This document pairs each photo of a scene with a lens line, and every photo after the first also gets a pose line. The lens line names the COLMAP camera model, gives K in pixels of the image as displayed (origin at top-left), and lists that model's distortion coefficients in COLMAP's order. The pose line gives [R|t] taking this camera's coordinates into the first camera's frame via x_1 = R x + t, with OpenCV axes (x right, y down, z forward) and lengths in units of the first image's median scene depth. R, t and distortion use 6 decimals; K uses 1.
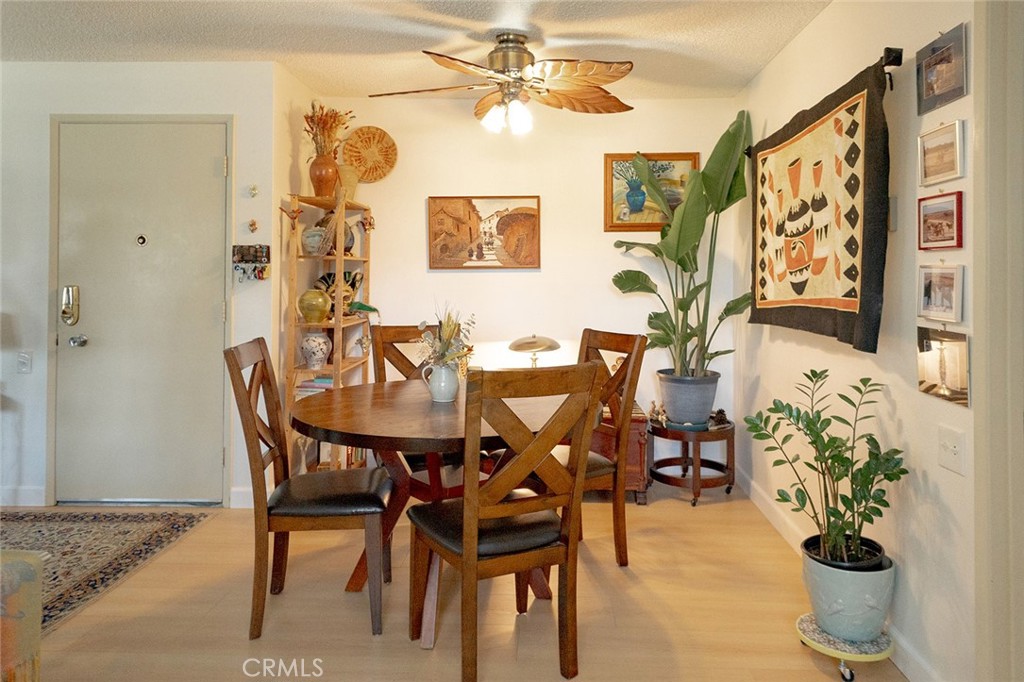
lens RADIAL K [[677.3, 0, 494.8], [0, 677.3, 264.1], [0, 0, 1]] dist [0.019096, -0.005919]
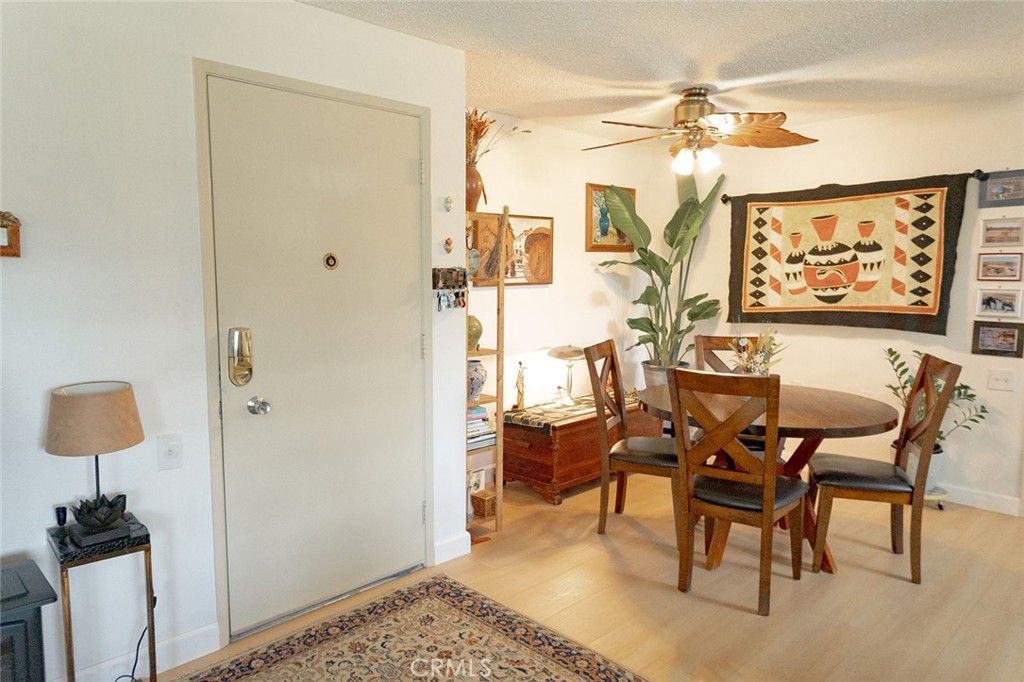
lens RADIAL K [[677.3, 0, 502.1], [0, 677.3, 334.1], [0, 0, 1]] dist [0.019096, -0.005919]
pose [[0.694215, -0.072685, 0.716088, -0.801272], [-0.007042, 0.994155, 0.107736, -0.031940], [-0.719733, -0.079835, 0.689646, 0.299887]]
